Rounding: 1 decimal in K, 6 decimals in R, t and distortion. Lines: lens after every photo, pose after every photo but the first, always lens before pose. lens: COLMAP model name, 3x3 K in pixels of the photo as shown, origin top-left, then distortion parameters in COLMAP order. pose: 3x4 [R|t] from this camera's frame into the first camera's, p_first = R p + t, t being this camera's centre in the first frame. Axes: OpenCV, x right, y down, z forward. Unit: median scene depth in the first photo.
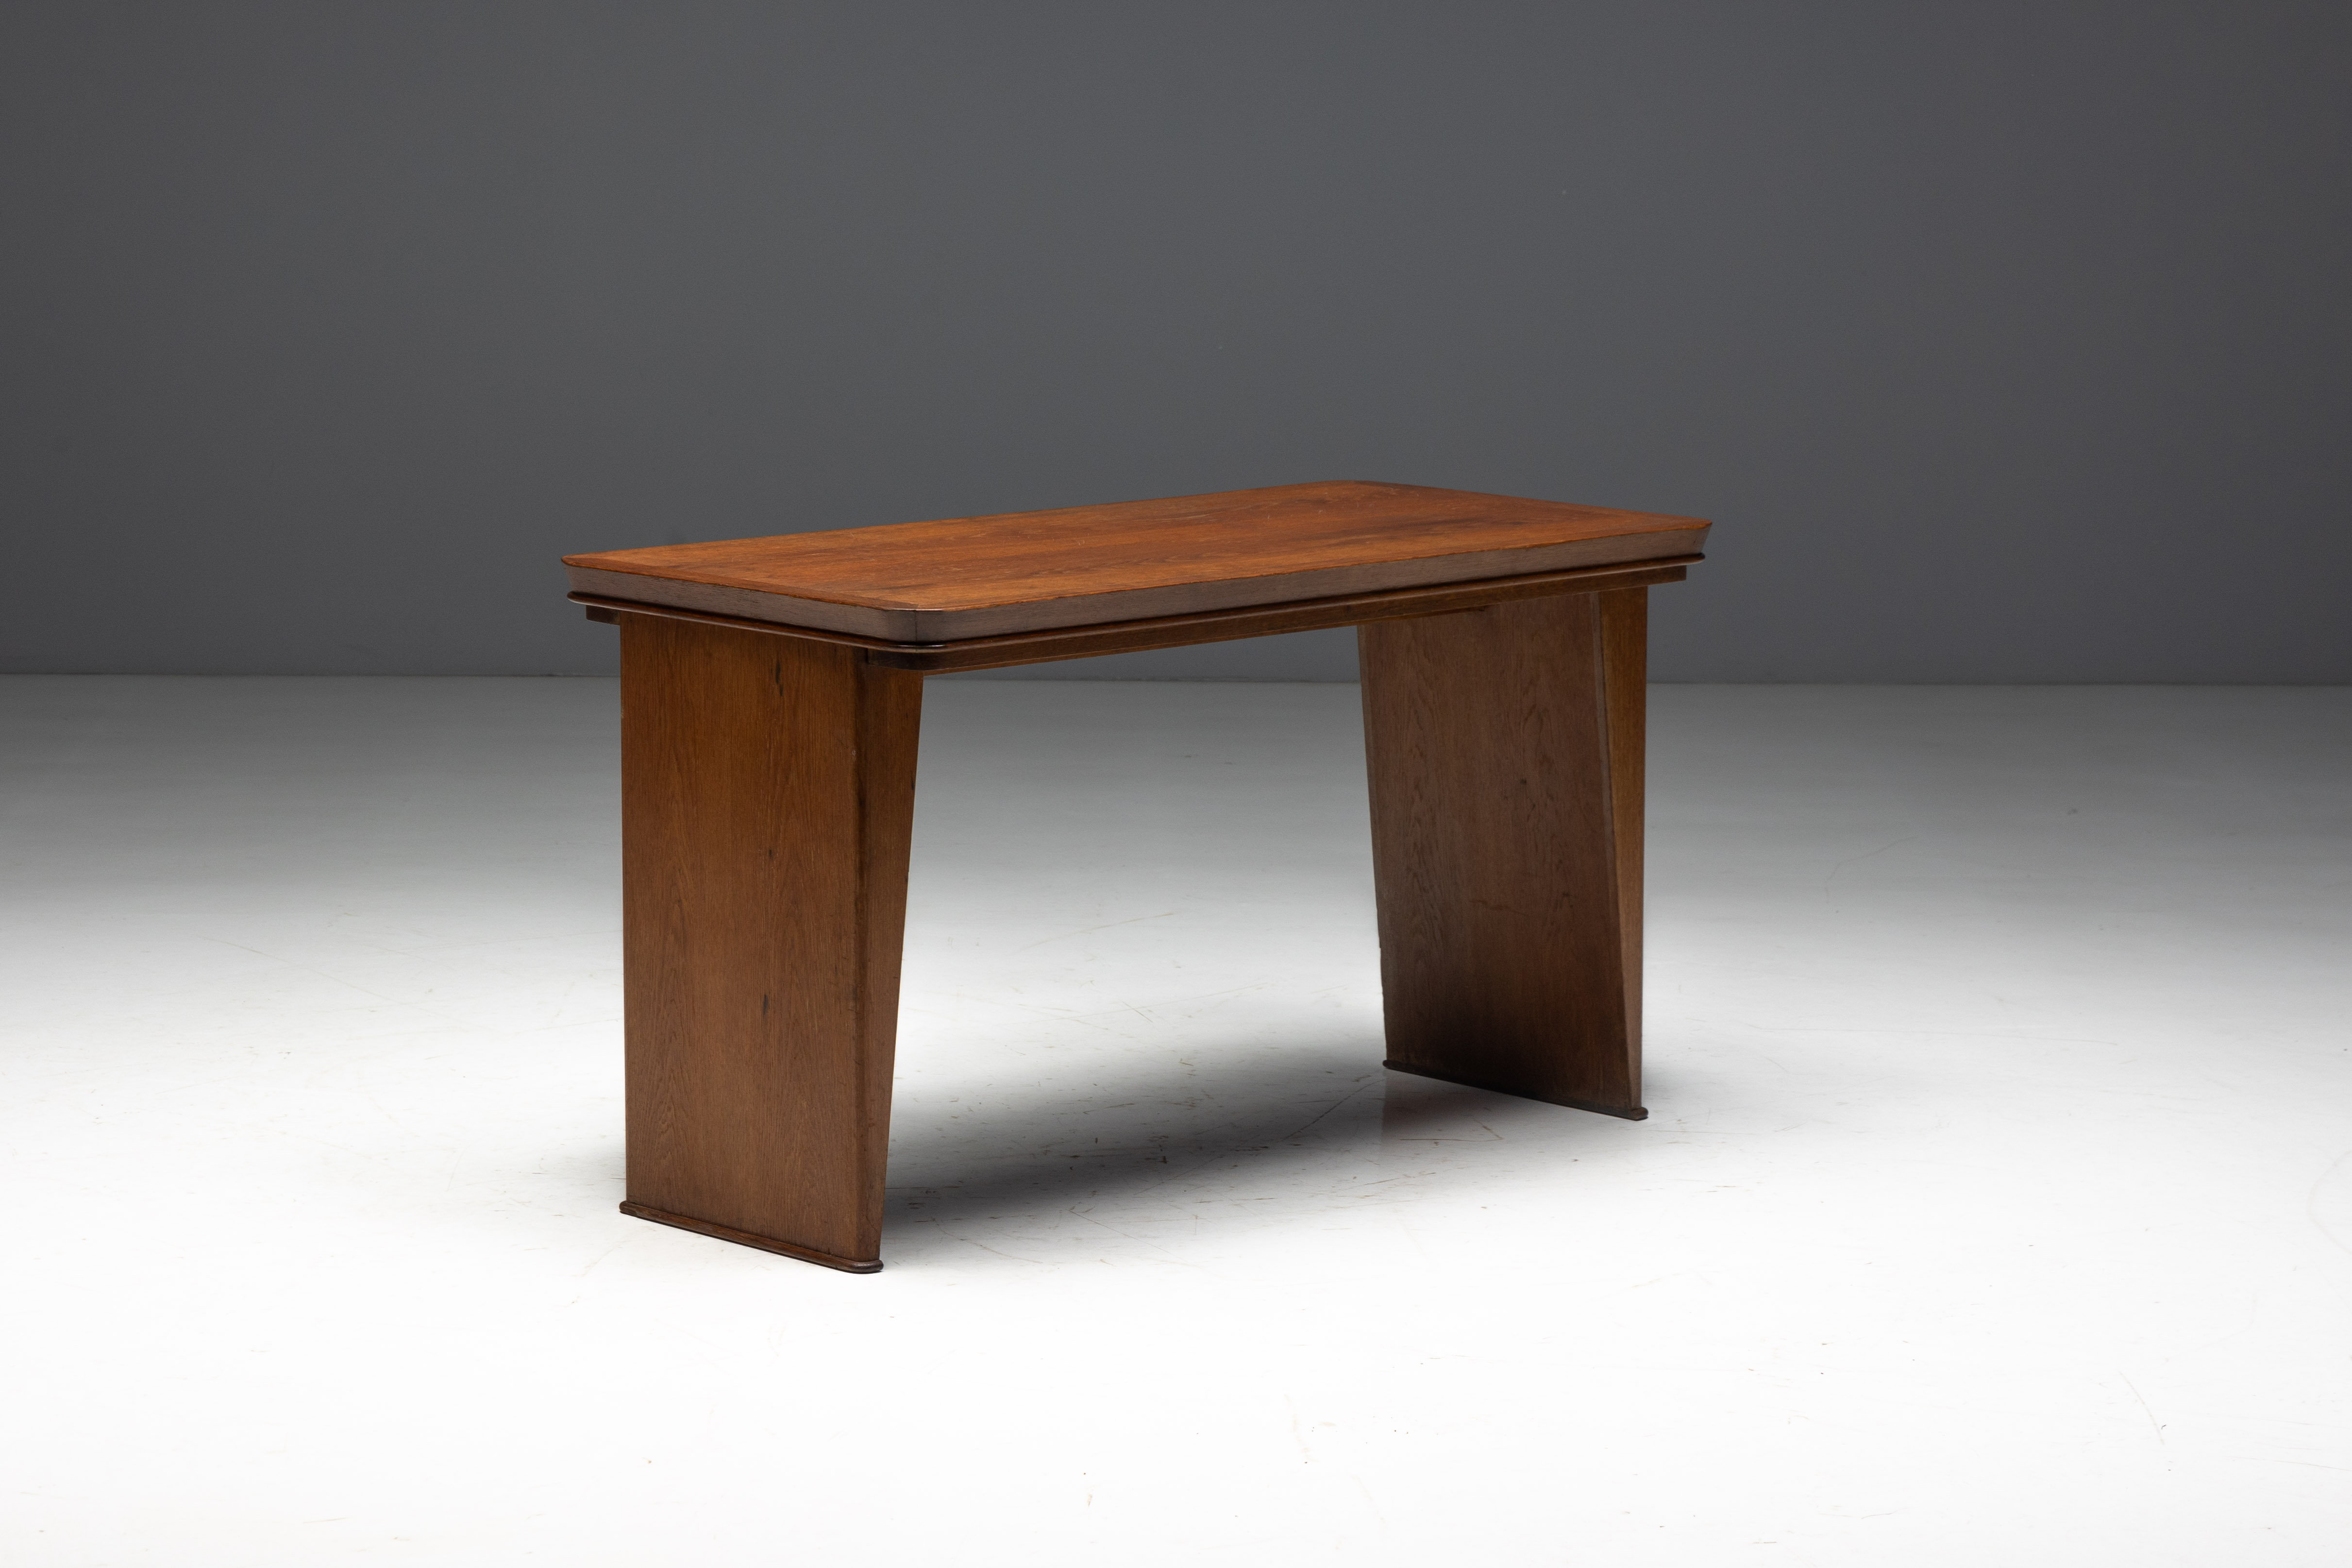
lens RADIAL K [[6492.4, 0, 1176.0], [0, 6492.4, 784.0], [0, 0, 1]] dist [0.065710, 0.034222]
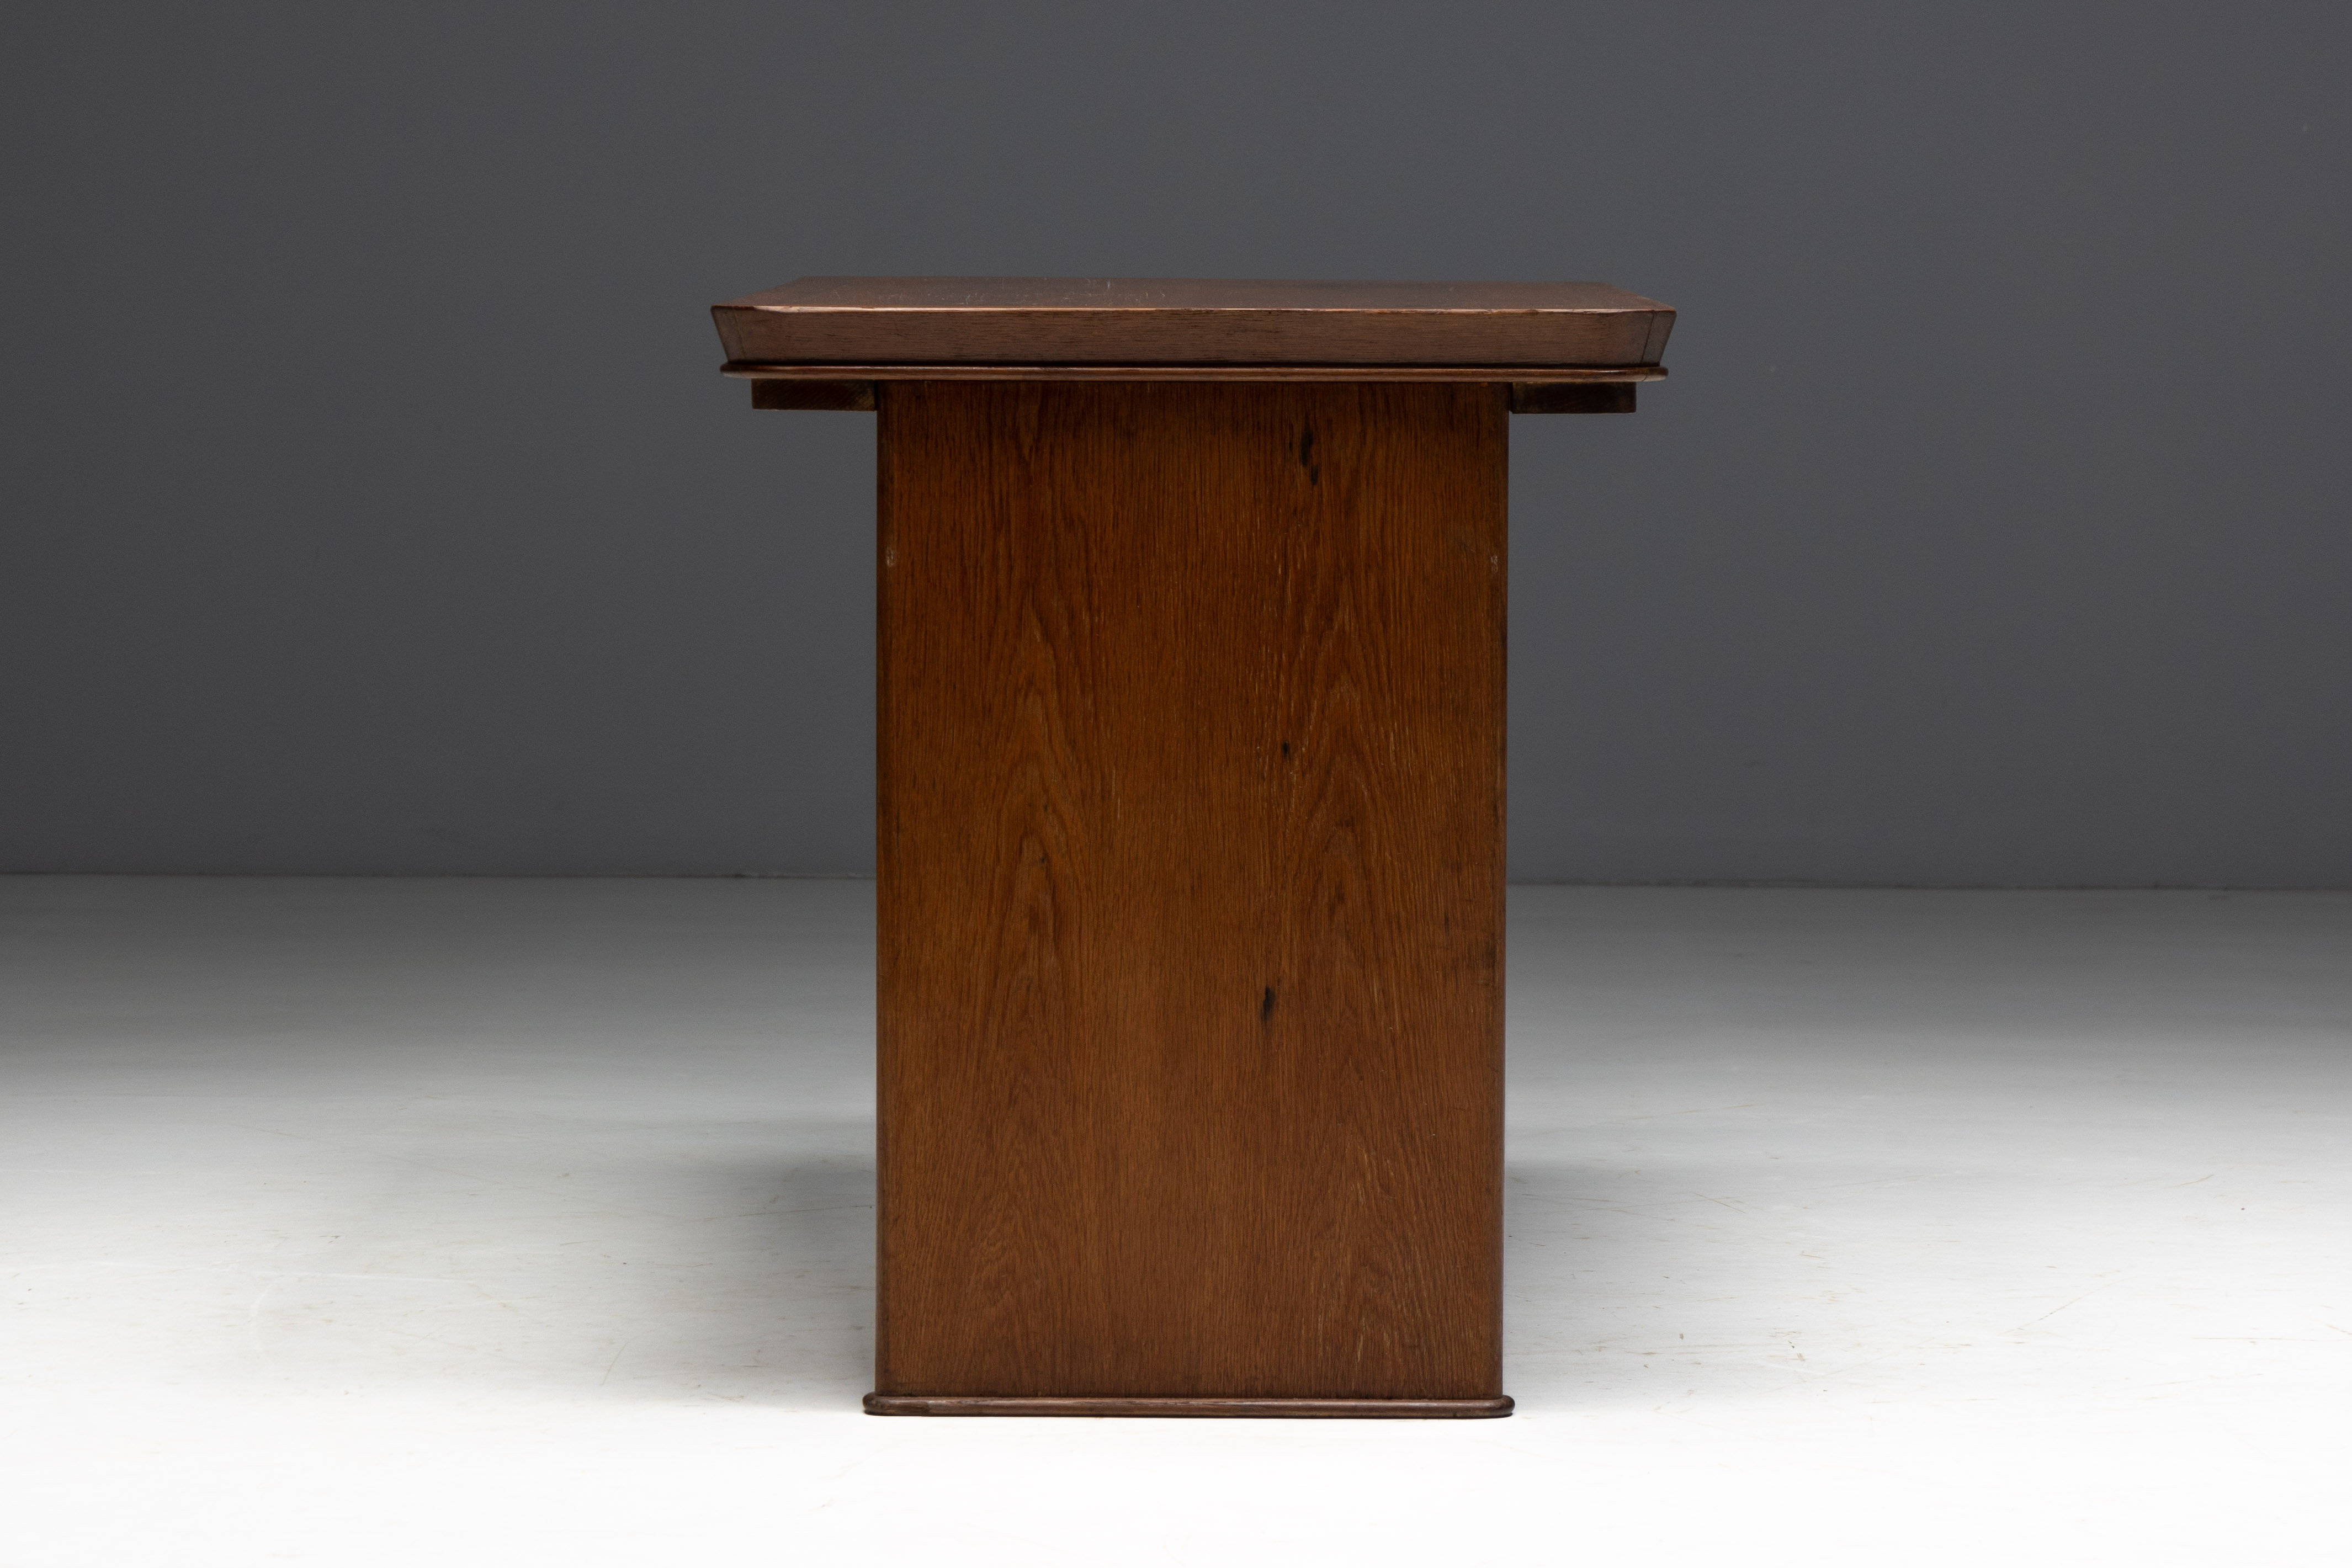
lens RADIAL K [[7329.5, 0, 1176.0], [0, 7329.5, 784.0], [0, 0, 1]] dist [0.123518, 0.468625]
pose [[0.692039, -0.045866, 0.720401, -0.554877], [0.111029, 0.992867, -0.043445, 0.041817], [-0.713270, 0.110051, 0.692196, 0.525309]]
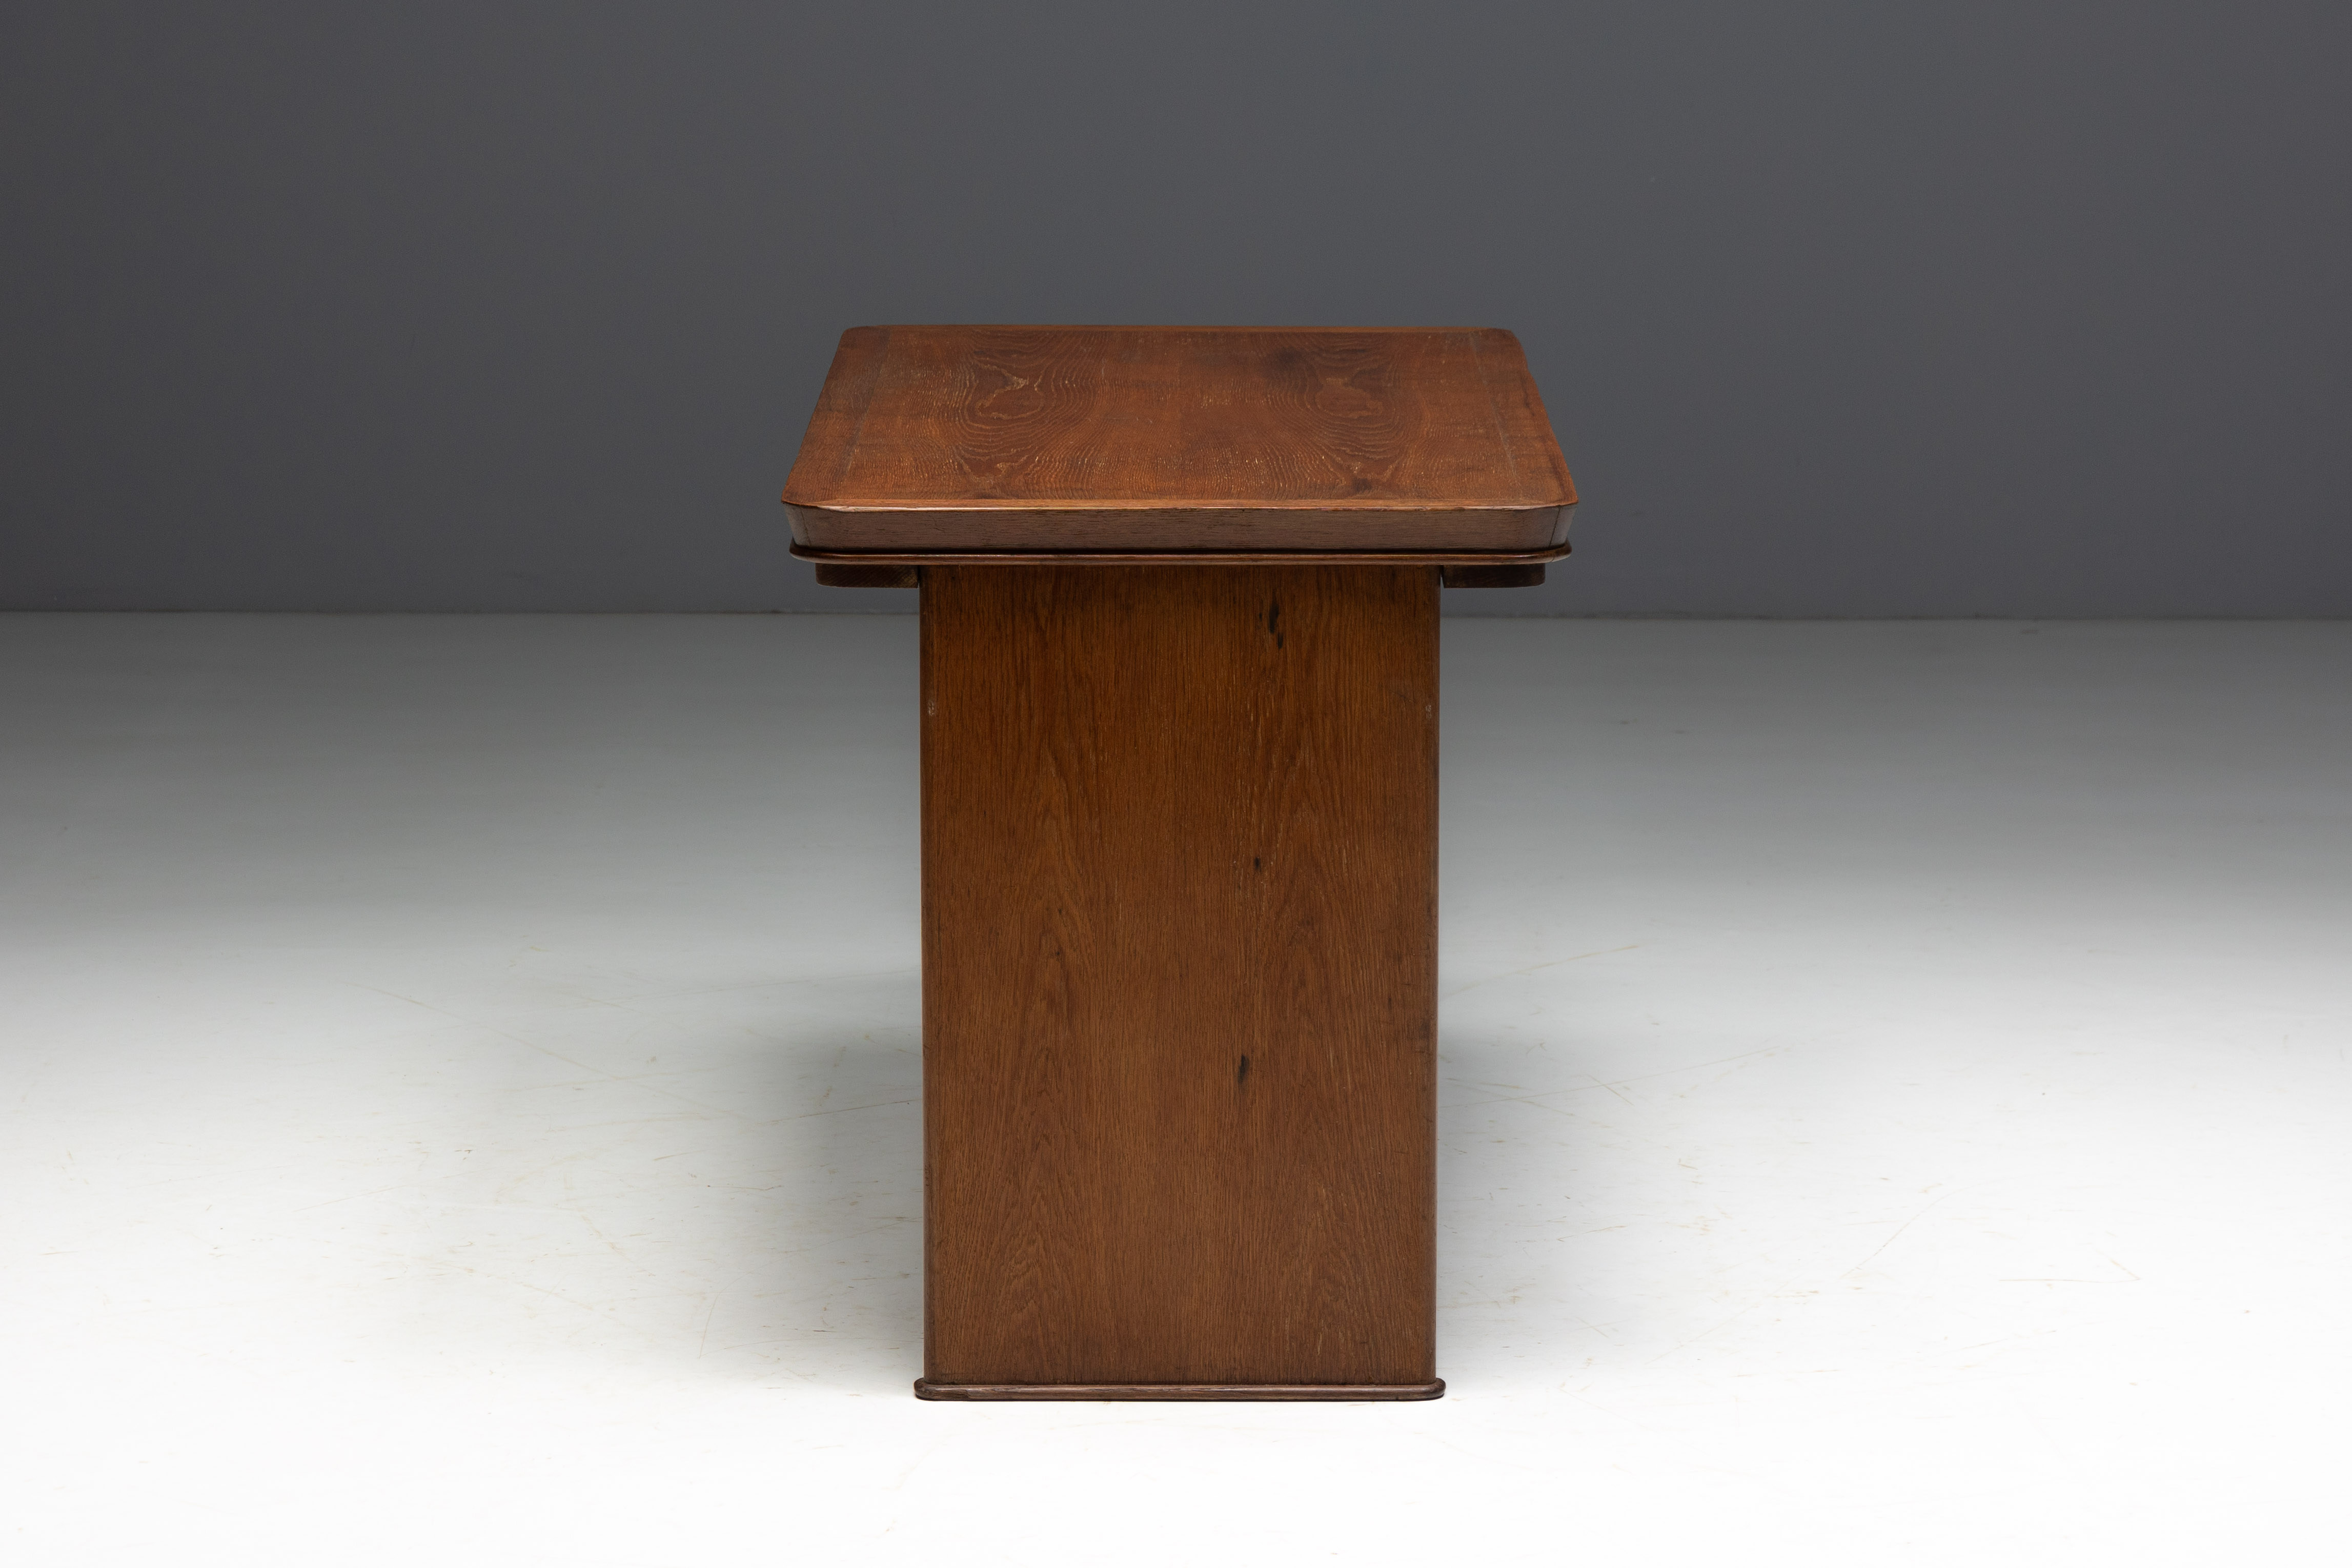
lens RADIAL K [[6424.9, 0, 1166.3], [0, 6424.9, 732.8], [0, 0, 1]] dist [0.153776, 0.904618]
pose [[0.686754, -0.118295, 0.717199, -0.583569], [0.116056, 0.991856, 0.052468, -0.043046], [-0.717565, 0.047203, 0.694890, 0.490878]]
